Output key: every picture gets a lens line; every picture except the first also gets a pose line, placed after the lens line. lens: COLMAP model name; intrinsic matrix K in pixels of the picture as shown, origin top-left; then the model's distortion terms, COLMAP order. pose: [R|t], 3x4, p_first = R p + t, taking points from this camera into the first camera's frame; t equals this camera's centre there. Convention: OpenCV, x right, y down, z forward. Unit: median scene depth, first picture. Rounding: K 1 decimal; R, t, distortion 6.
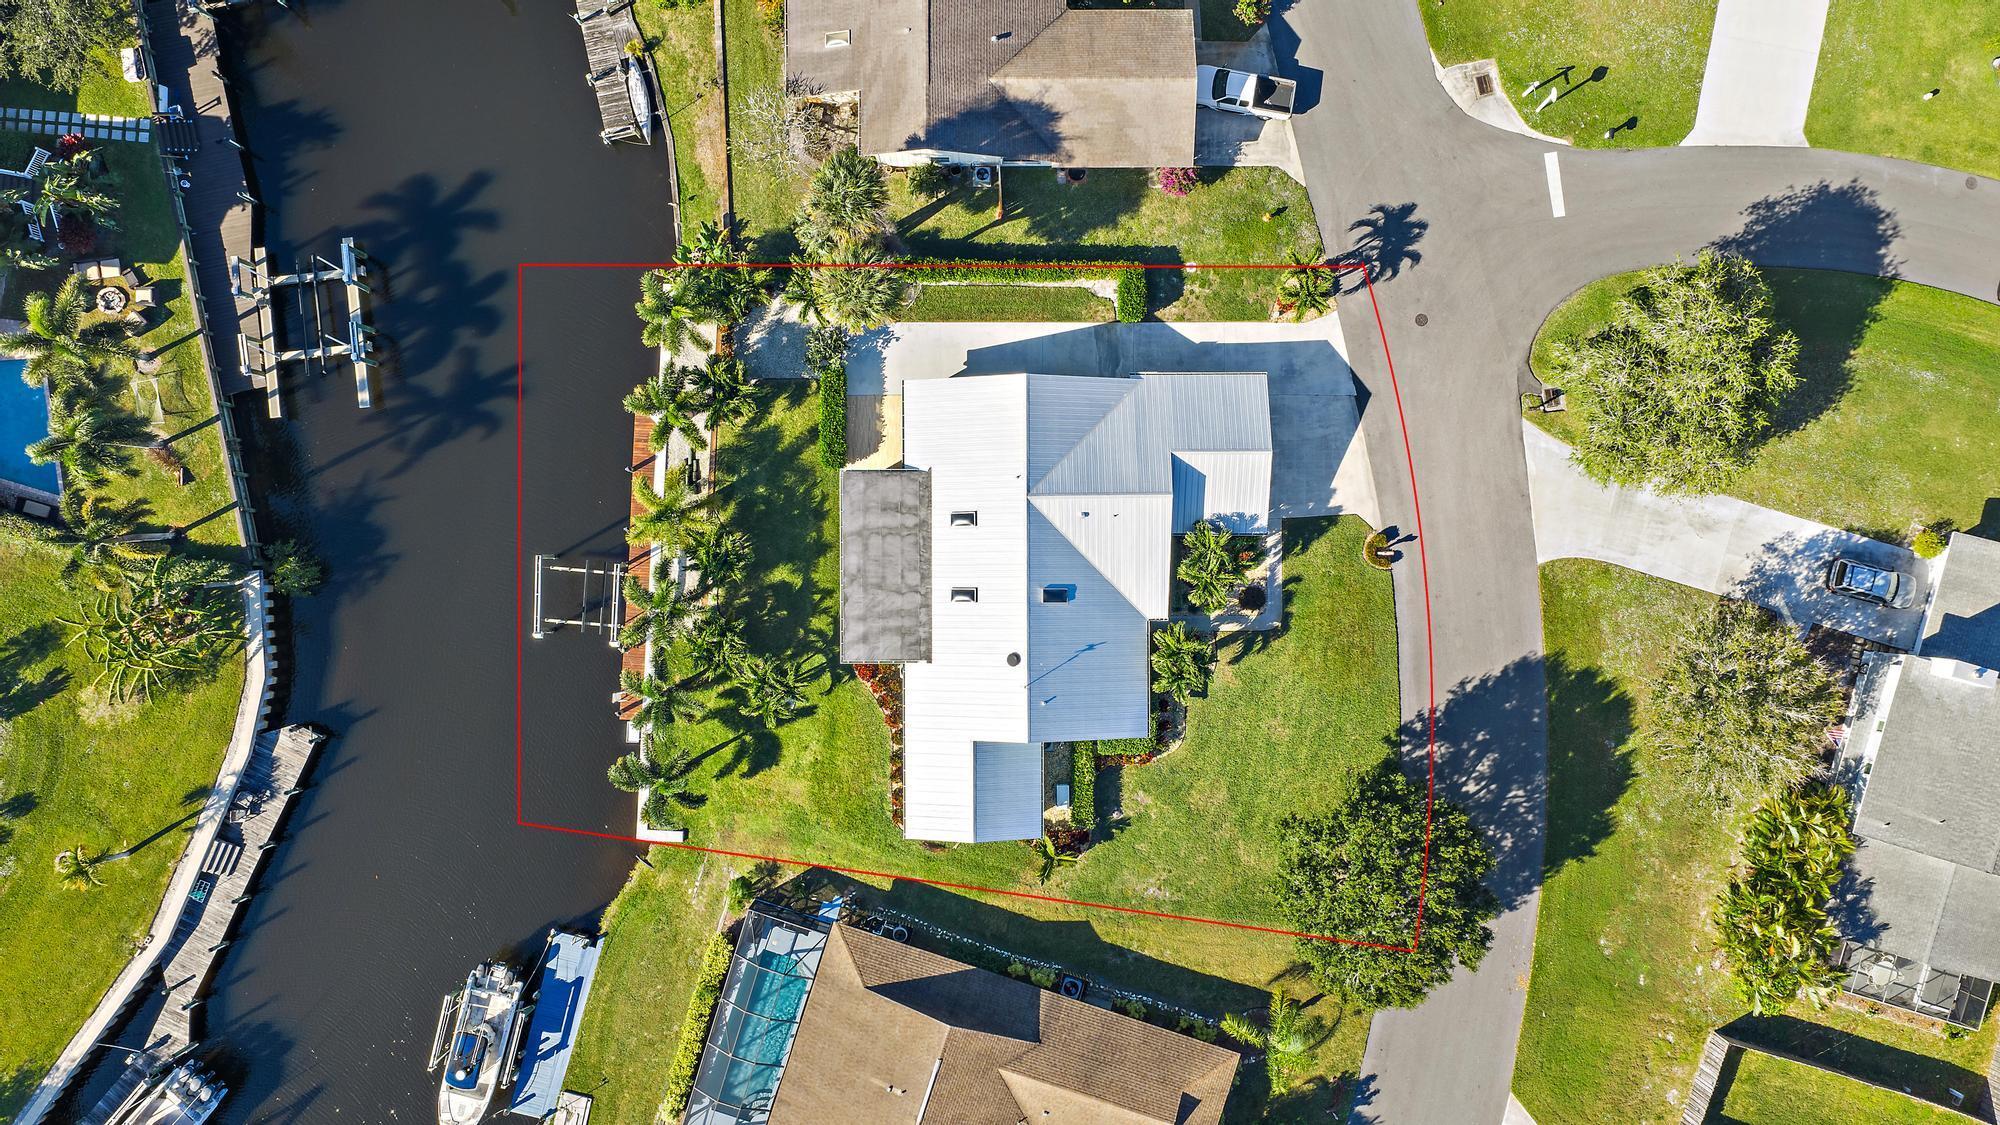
lens RADIAL K [[1635.5, 0, 1023.1], [0, 1635.5, 557.0], [0, 0, 1]] dist [0.034830, -0.062183]
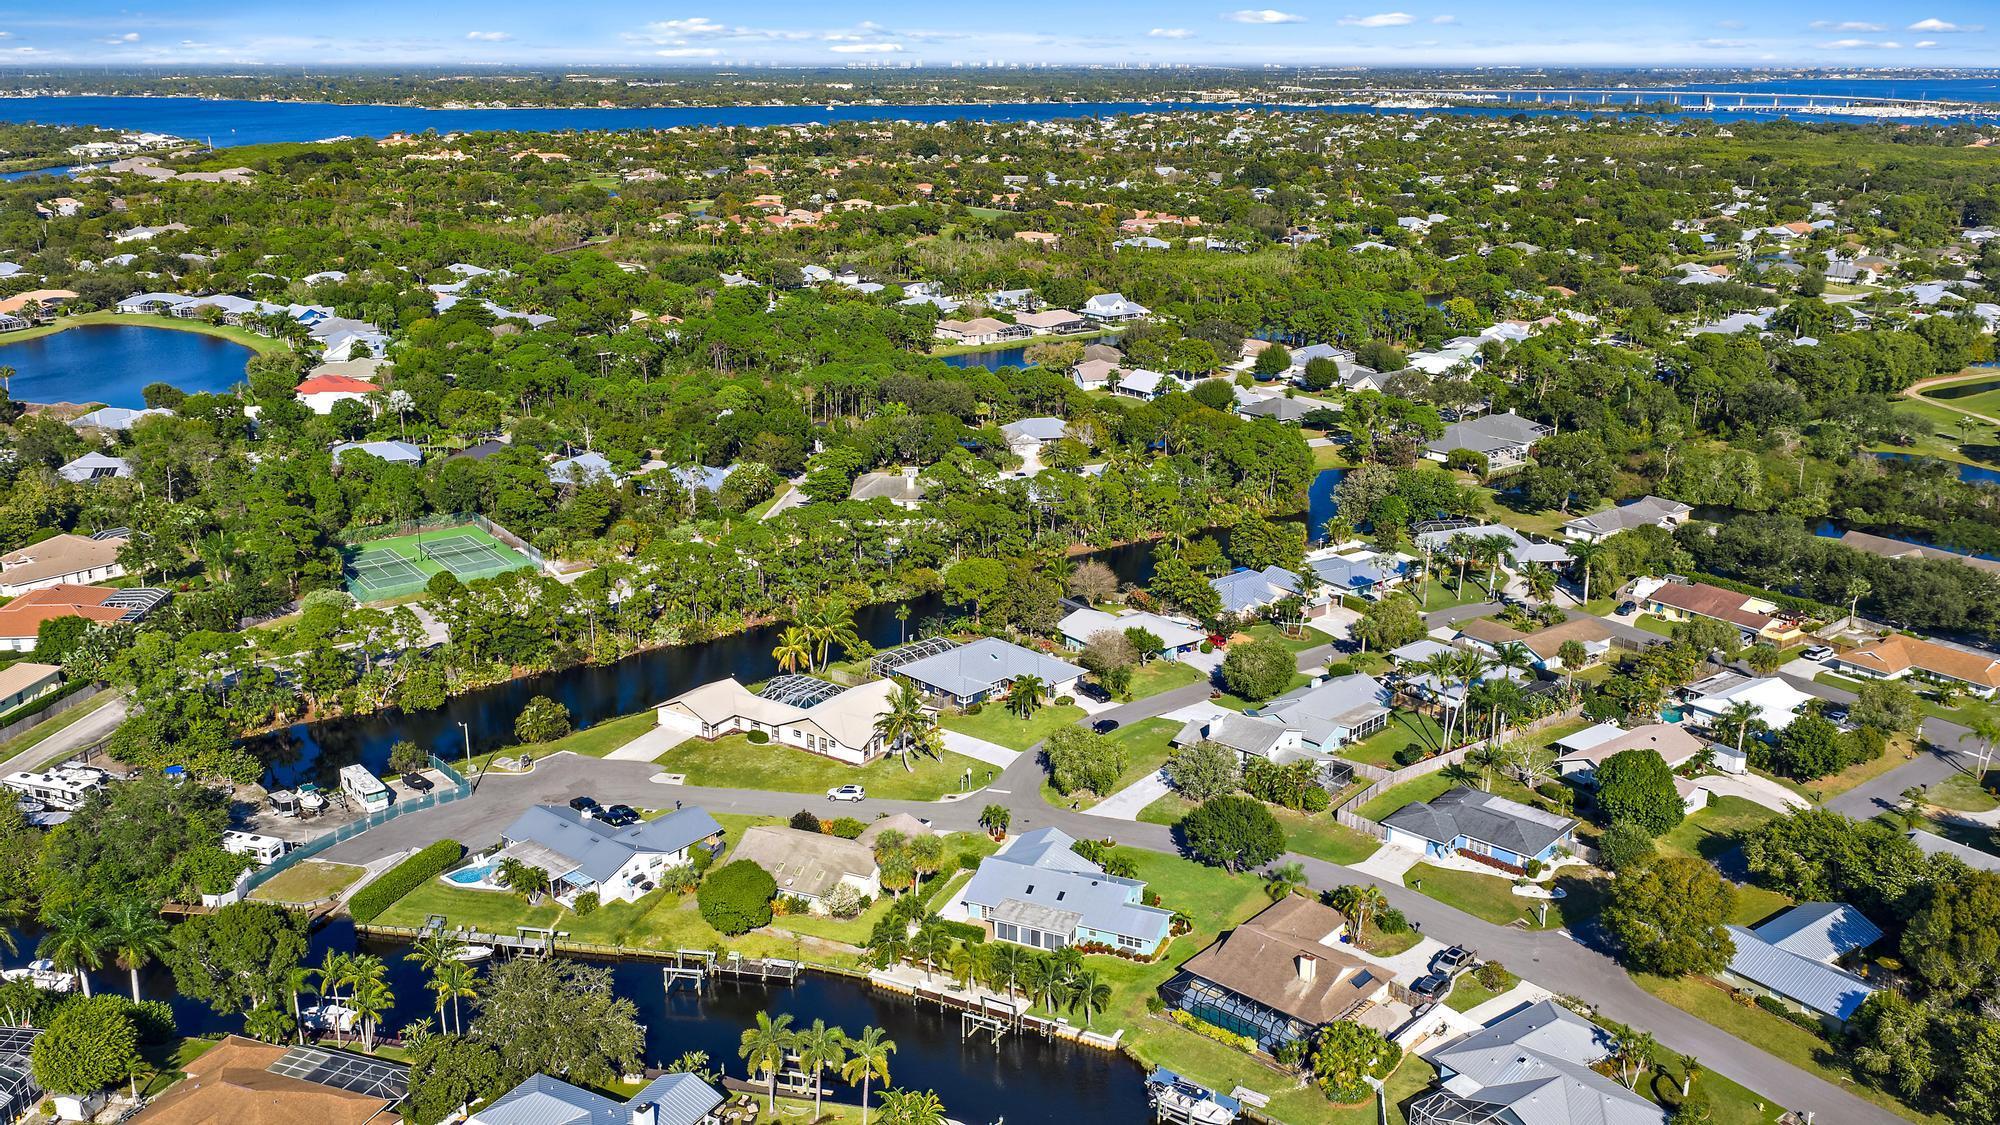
lens RADIAL K [[1635.5, 0, 1023.1], [0, 1635.5, 557.0], [0, 0, 1]] dist [0.034830, -0.062183]
pose [[0.394666, -0.282367, 0.874361, -1.859561], [0.918799, 0.128439, -0.373246, 0.742520], [-0.006909, 0.950669, 0.310129, -0.149955]]
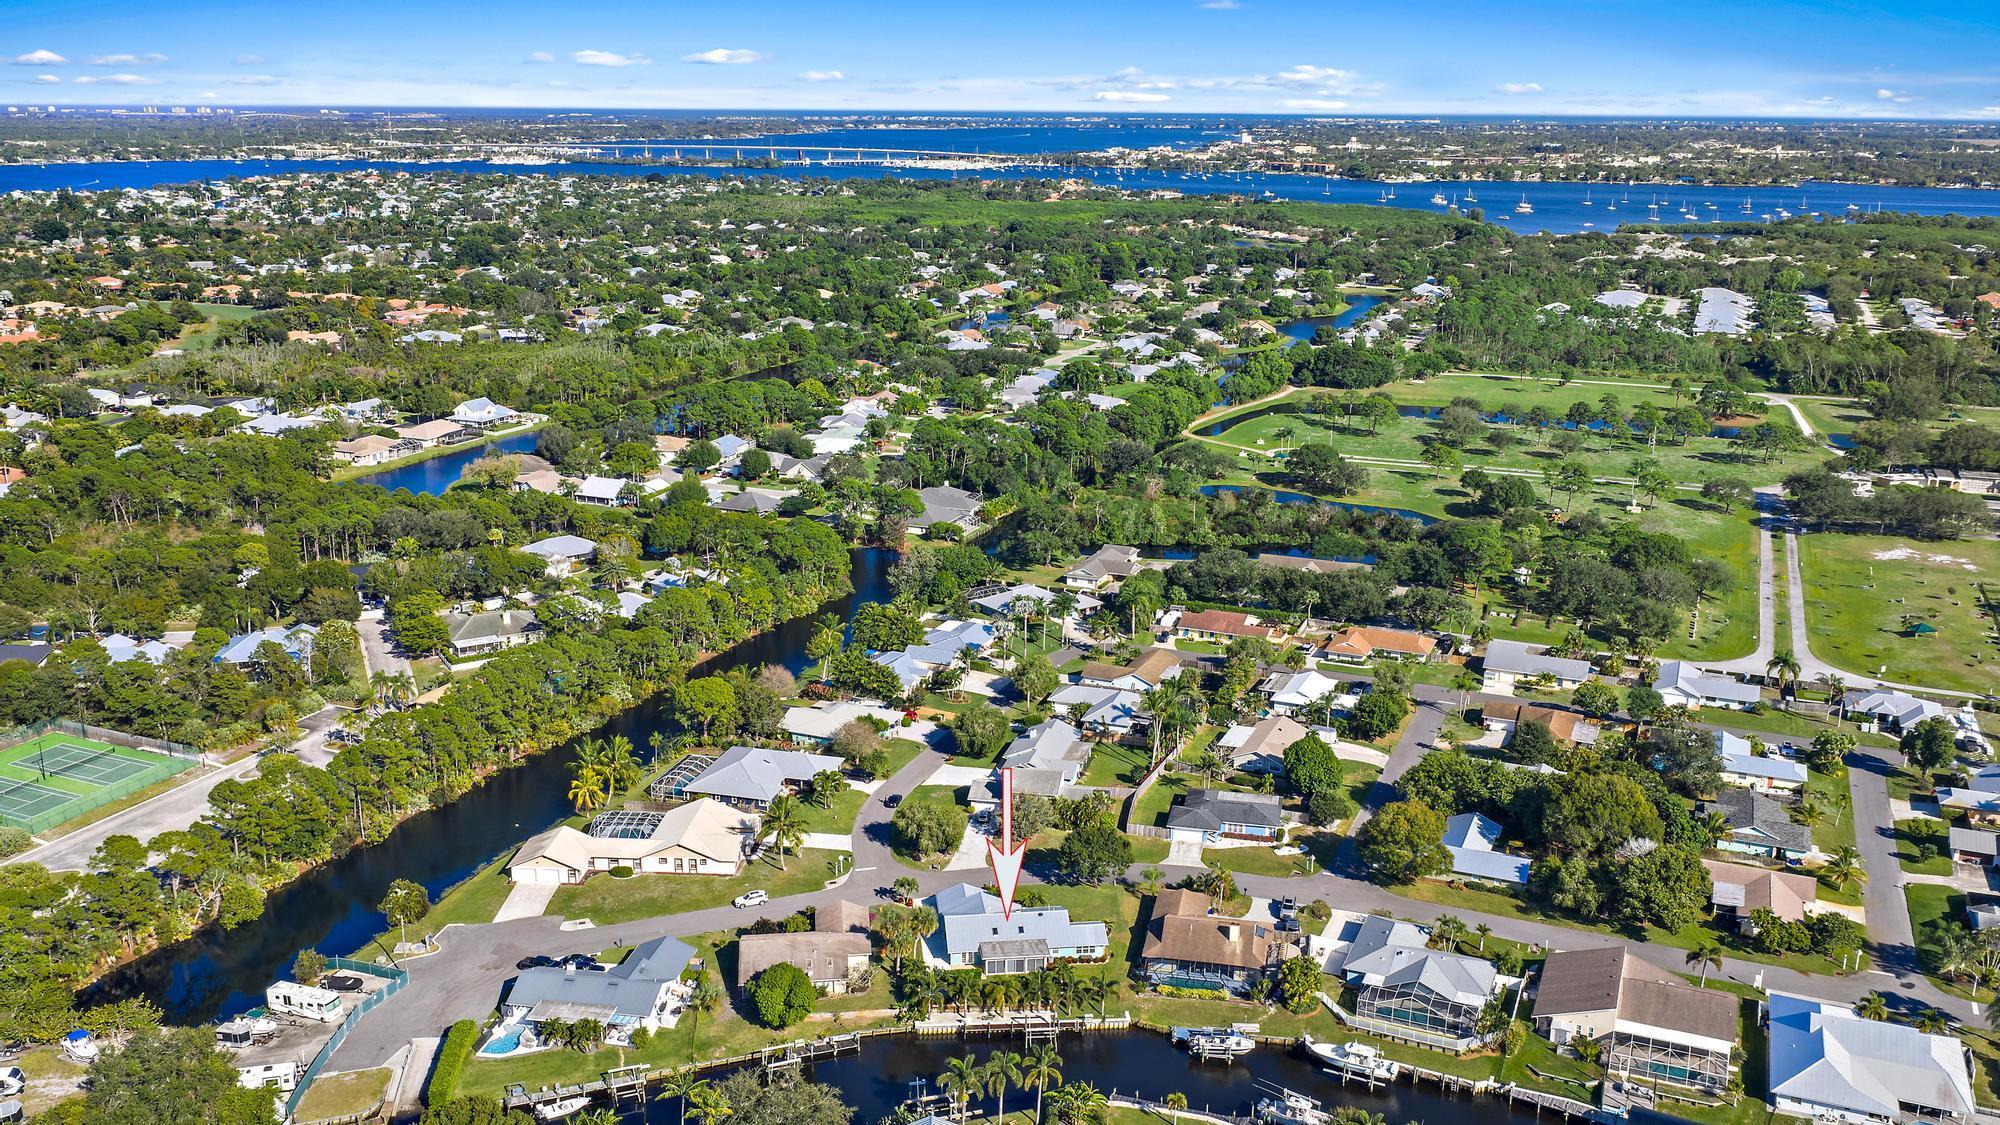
lens RADIAL K [[1635.5, 0, 1023.1], [0, 1635.5, 557.0], [0, 0, 1]] dist [0.034830, -0.062183]
pose [[-0.114038, -0.275387, 0.954546, -2.547921], [0.993239, -0.010577, 0.115609, -0.291392], [-0.021741, 0.961275, 0.274731, -0.420178]]
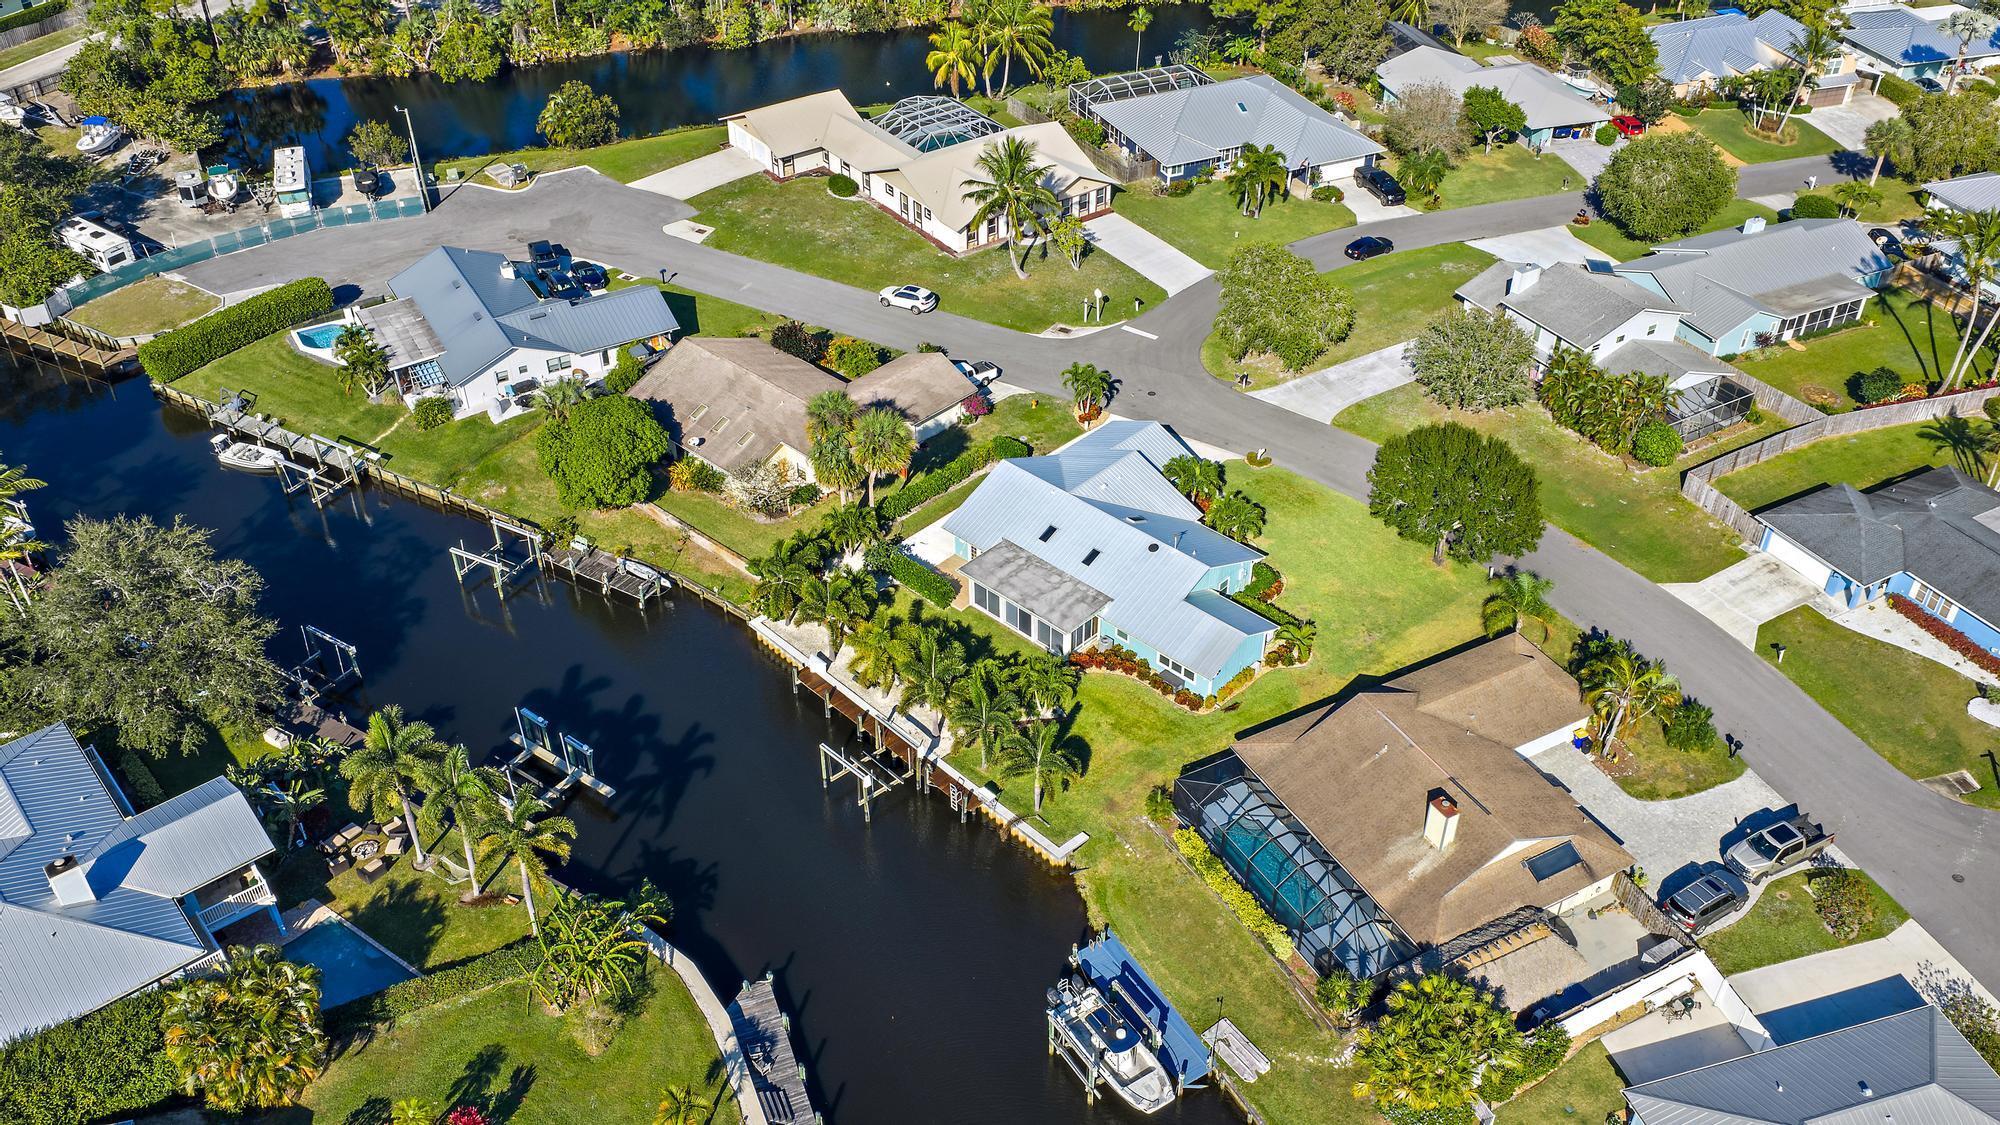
lens RADIAL K [[1635.5, 0, 1023.1], [0, 1635.5, 557.0], [0, 0, 1]] dist [0.034830, -0.062183]
pose [[0.683937, -0.453376, 0.571560, -0.797964], [0.729540, 0.423390, -0.537134, 0.666901], [0.001531, 0.784341, 0.620328, 0.181833]]
